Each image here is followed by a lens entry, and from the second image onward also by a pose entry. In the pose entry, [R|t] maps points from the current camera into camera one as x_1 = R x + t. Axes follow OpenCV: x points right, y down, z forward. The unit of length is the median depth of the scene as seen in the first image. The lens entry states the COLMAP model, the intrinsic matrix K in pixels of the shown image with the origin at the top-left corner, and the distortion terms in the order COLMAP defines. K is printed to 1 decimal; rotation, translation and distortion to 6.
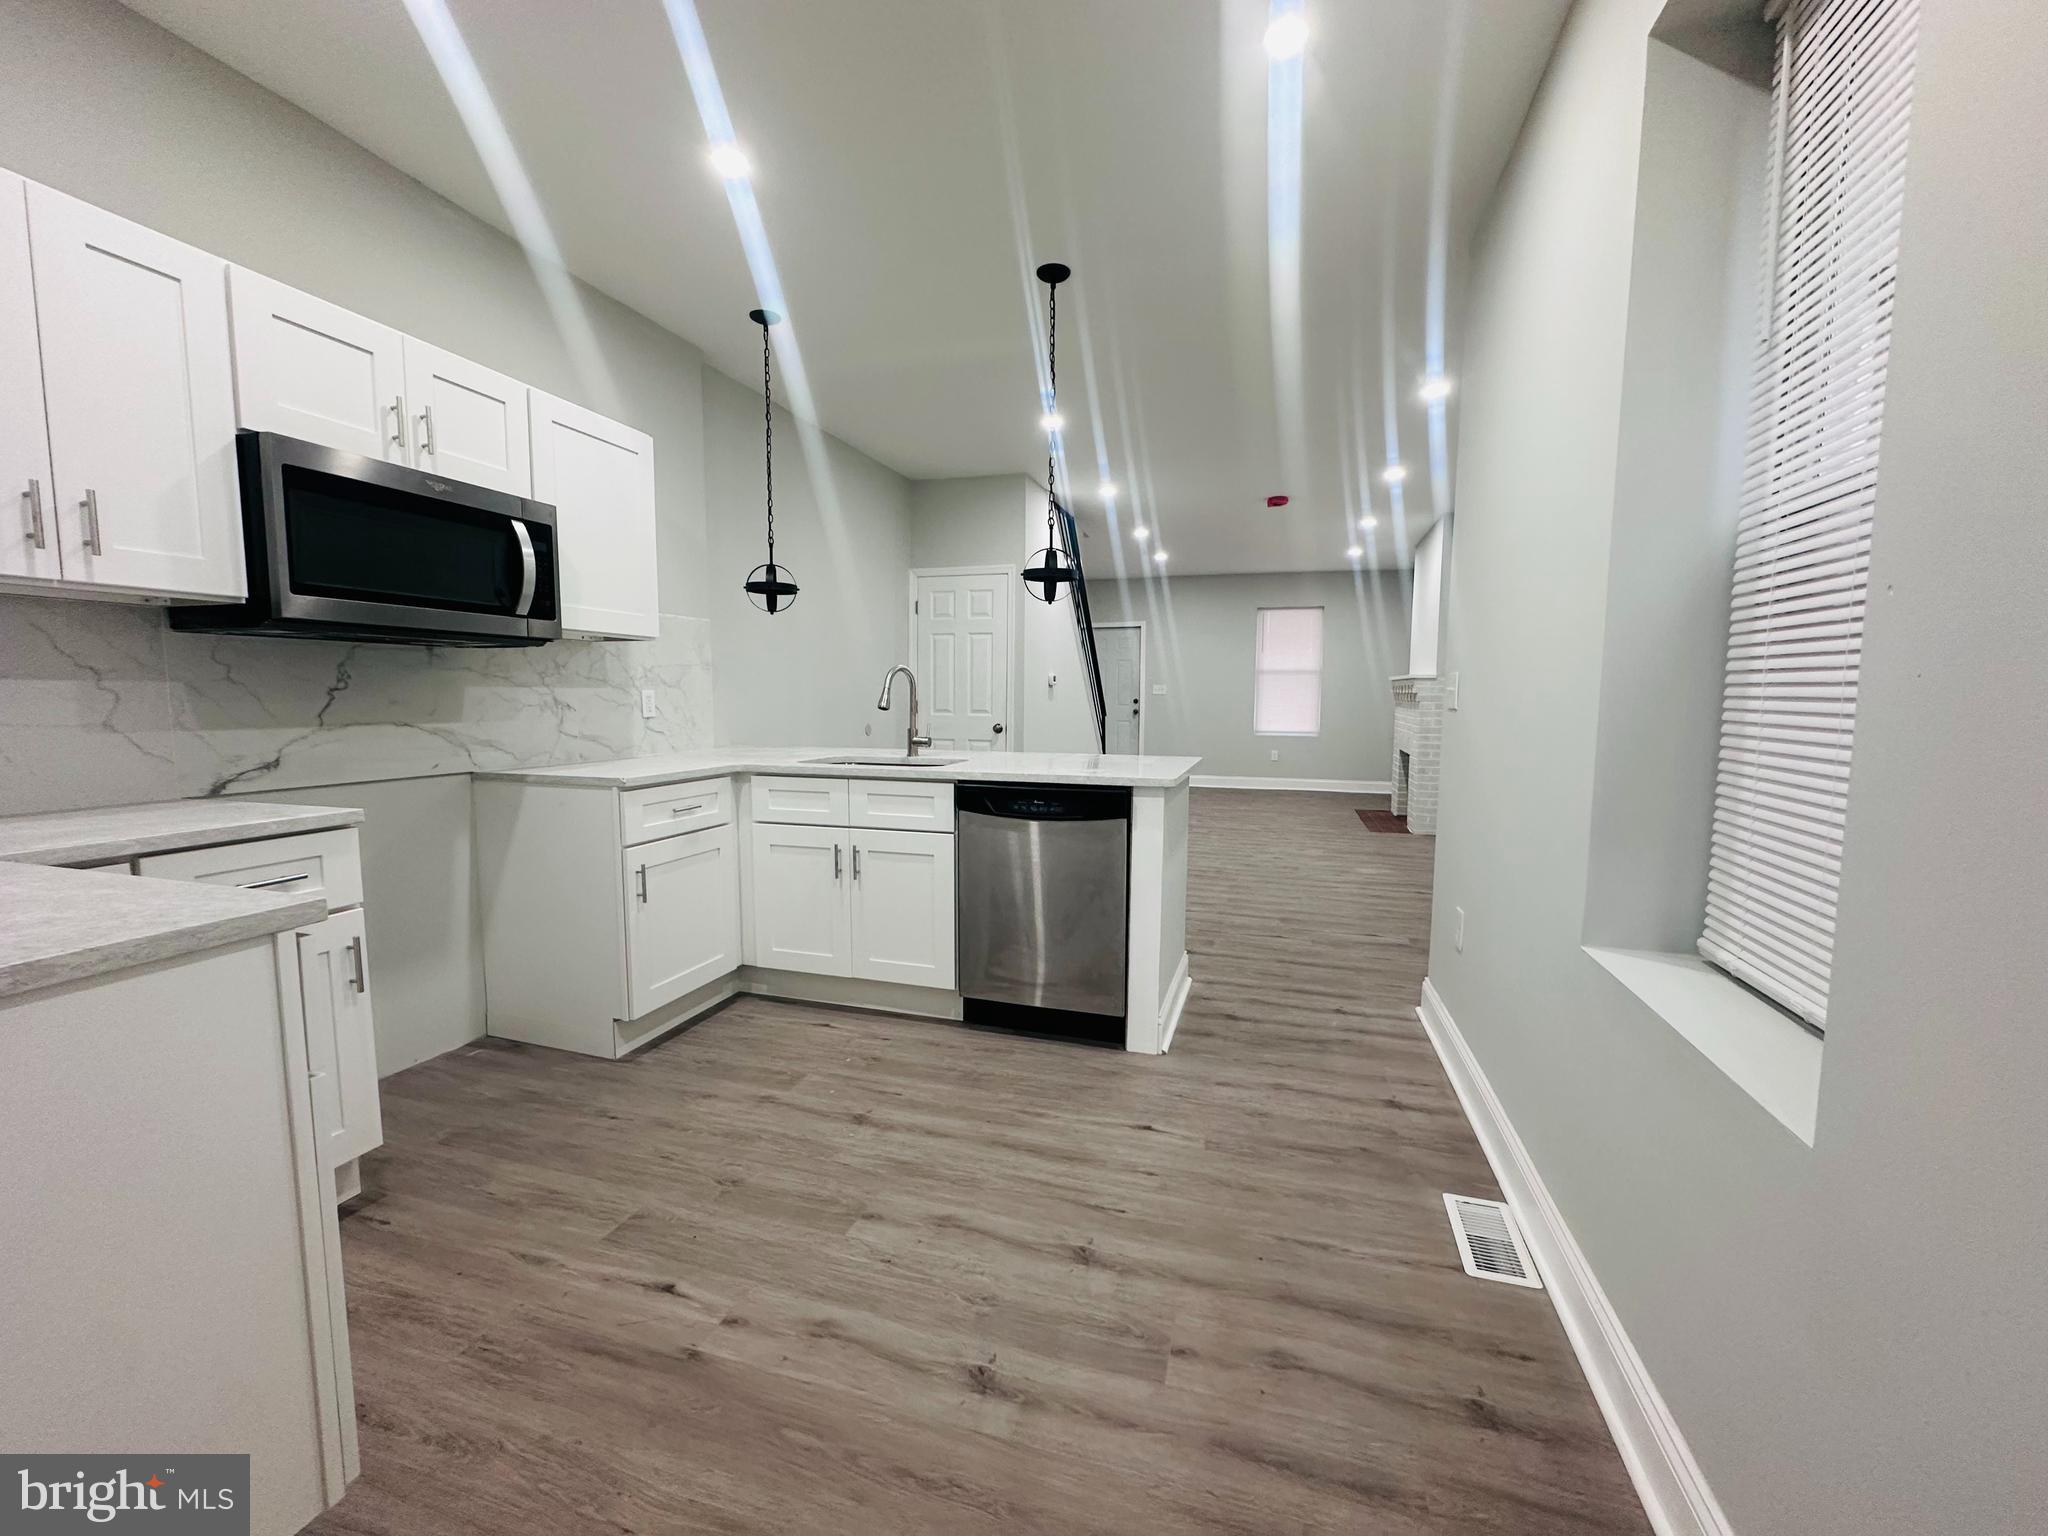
lens RADIAL K [[812.7, 0, 1026.8], [0, 812.7, 768.4], [0, 0, 1]] dist [-0.001698, 0.000177]
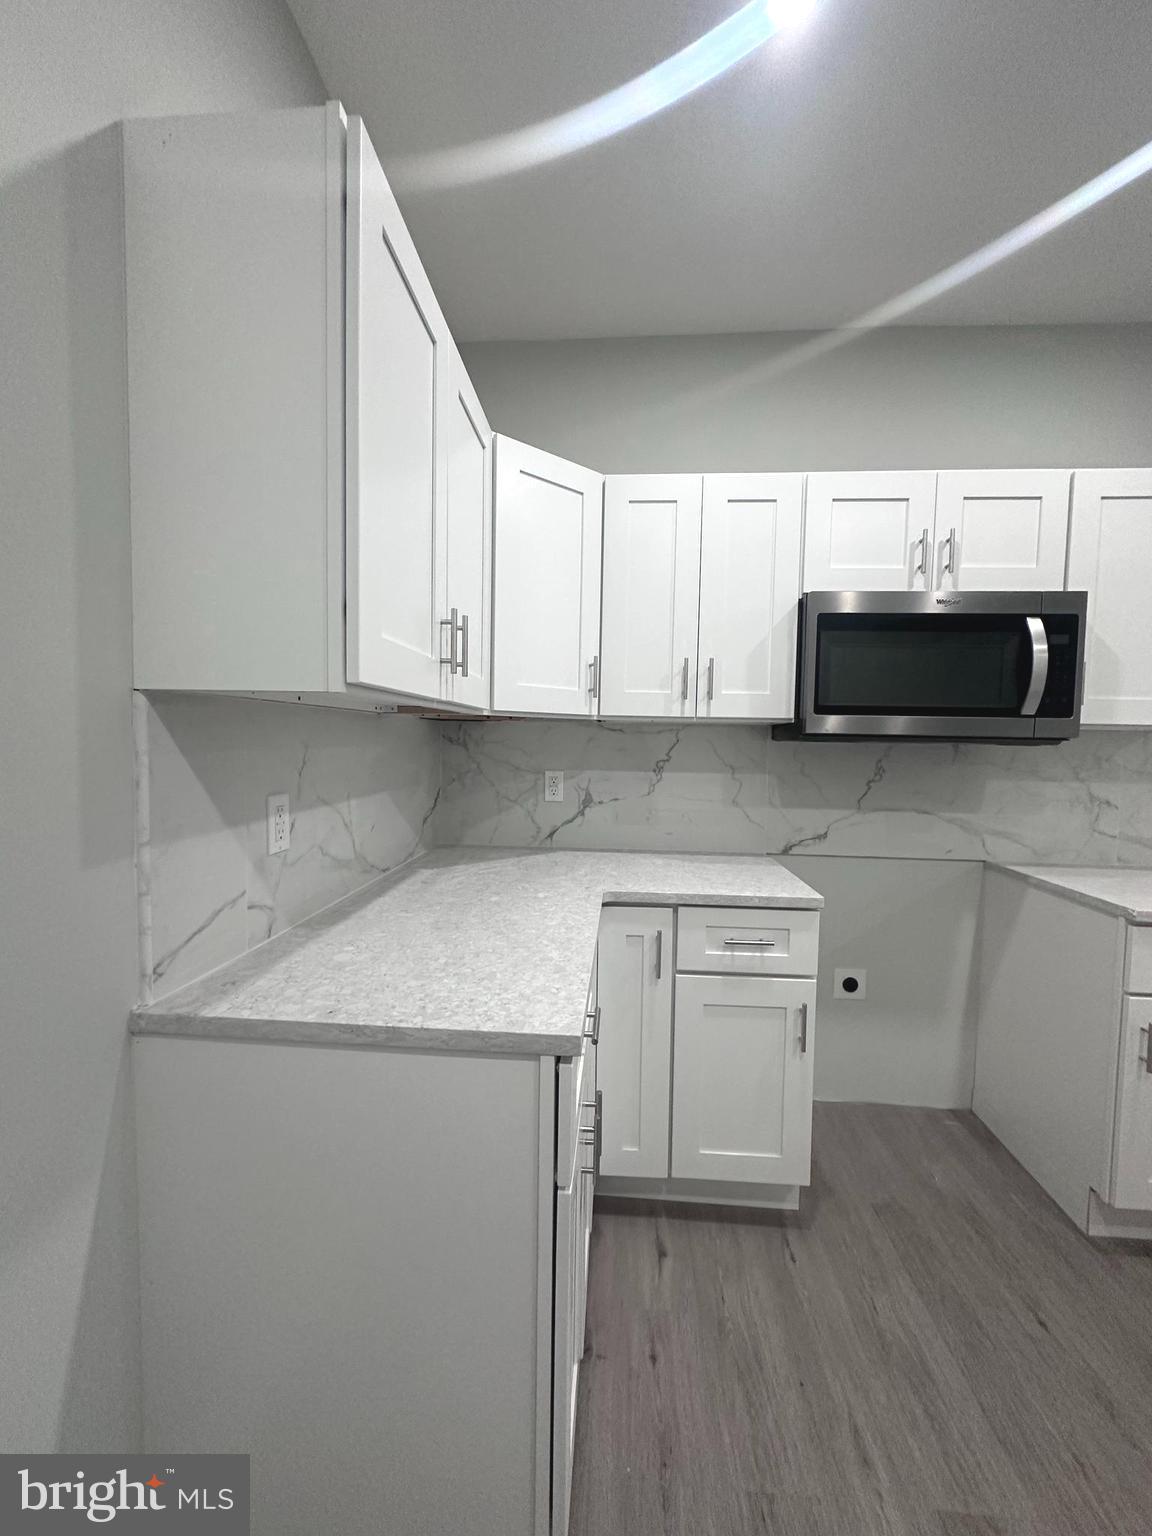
lens RADIAL K [[609.5, 0, 575.9], [0, 609.5, 770.4], [0, 0, 1]] dist [-0.001698, 0.000177]
pose [[0.227134, 0.050607, -0.972548, -0.043513], [-0.104567, 0.994143, 0.027309, -0.088405], [0.968233, 0.095494, 0.231095, 0.327575]]
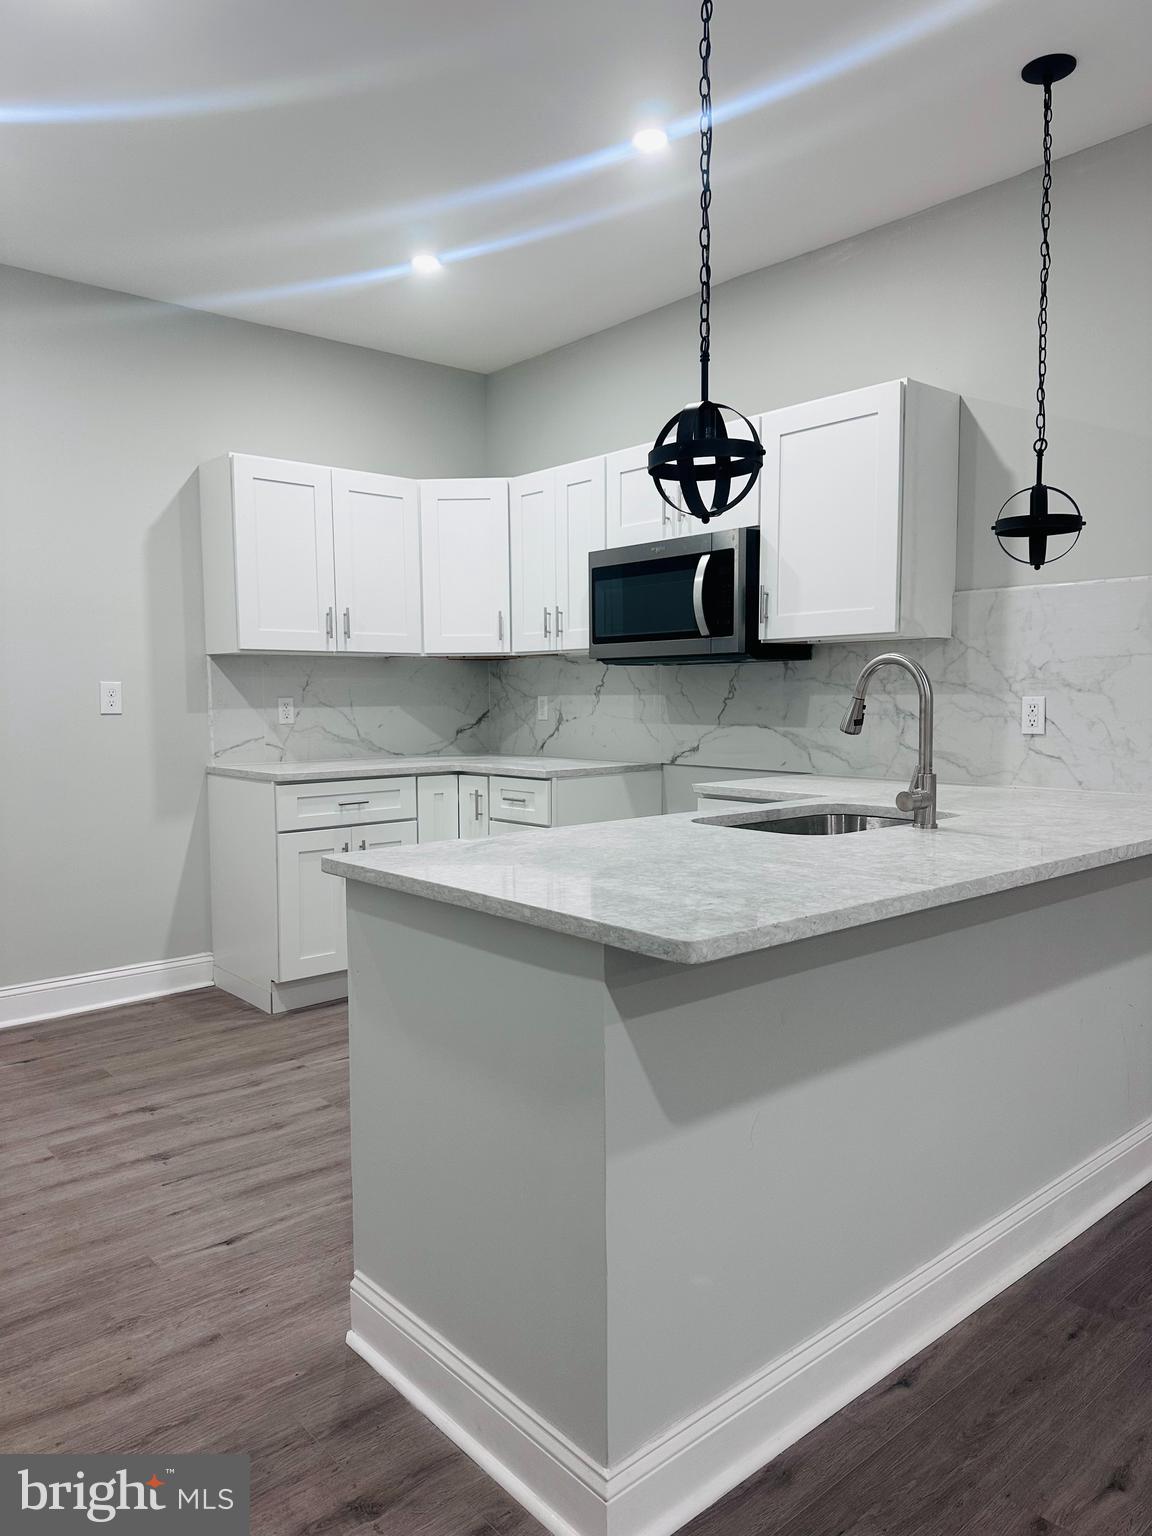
lens RADIAL K [[1064.5, 0, 571.8], [0, 1064.5, 768.0], [0, 0, 1]] dist [0.169537, -0.331752]
pose [[-0.526462, 0.060705, -0.848029, 0.795847], [-0.071399, 0.990767, 0.115248, -0.164284], [0.847195, 0.121222, -0.517267, 1.658048]]
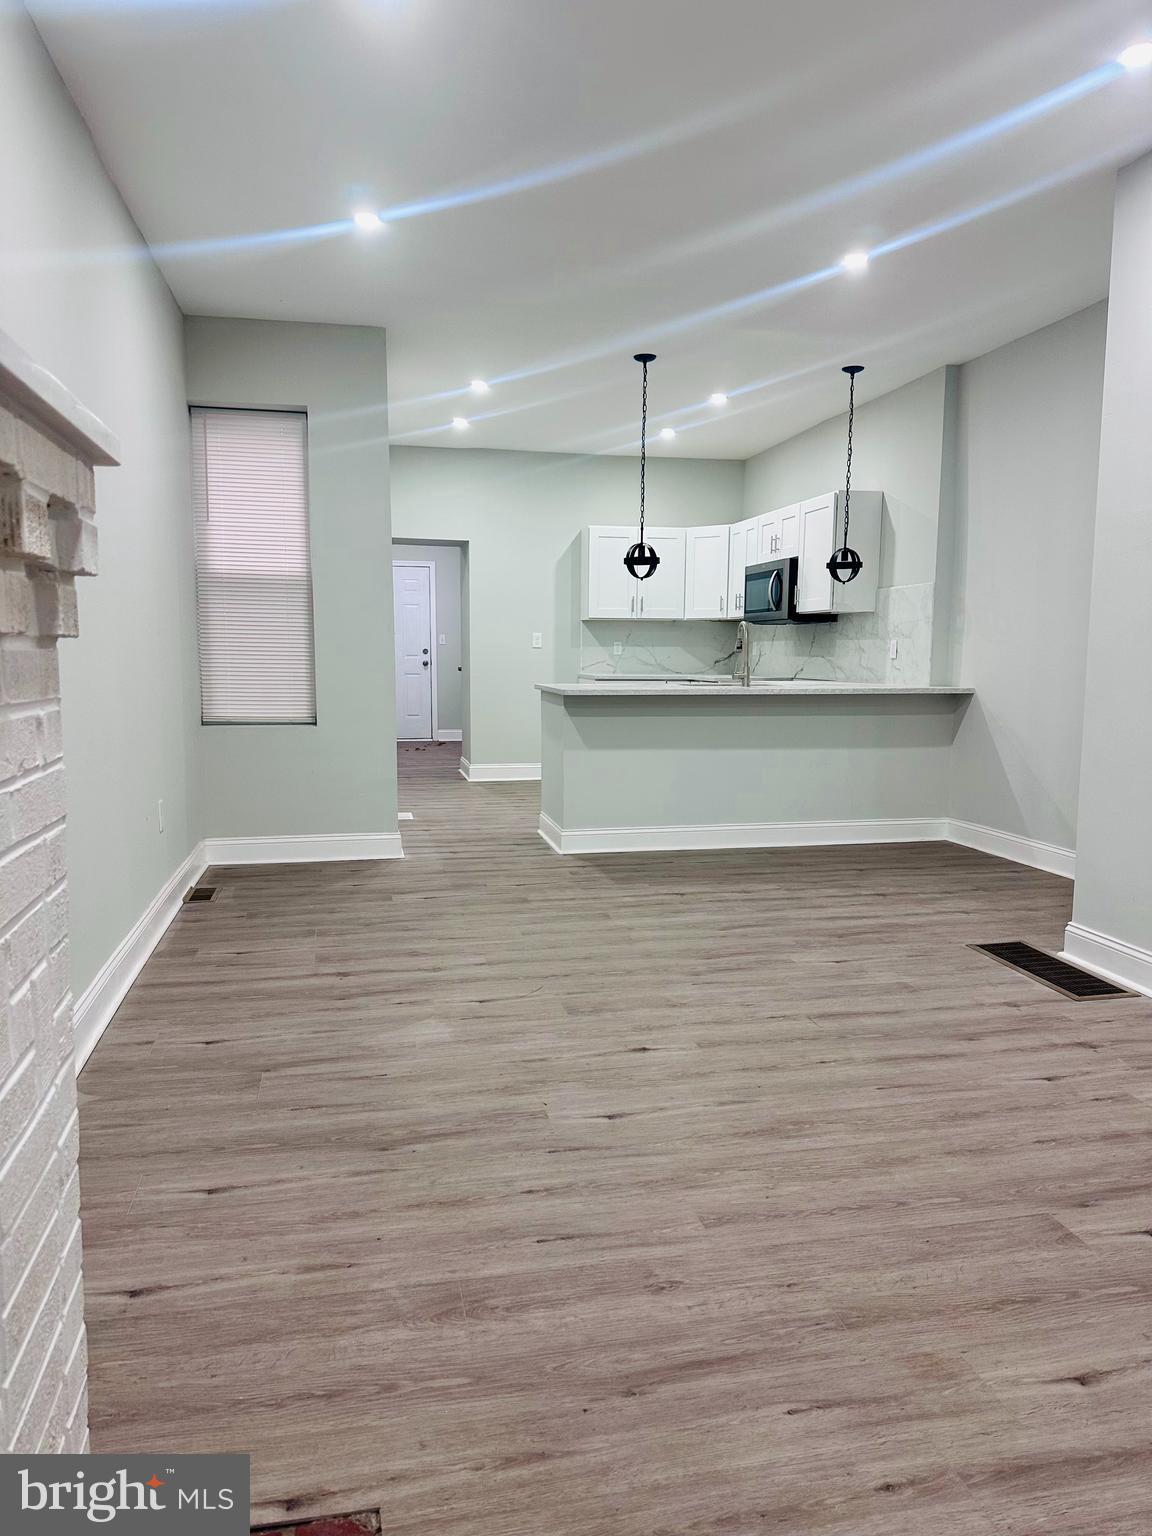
lens RADIAL K [[1064.5, 0, 571.8], [0, 1064.5, 768.0], [0, 0, 1]] dist [0.169537, -0.331752]
pose [[-0.874211, 0.042560, -0.483677, 1.446171], [-0.054767, 0.981151, 0.185321, -0.286759], [0.482447, 0.188499, -0.855402, 3.504662]]
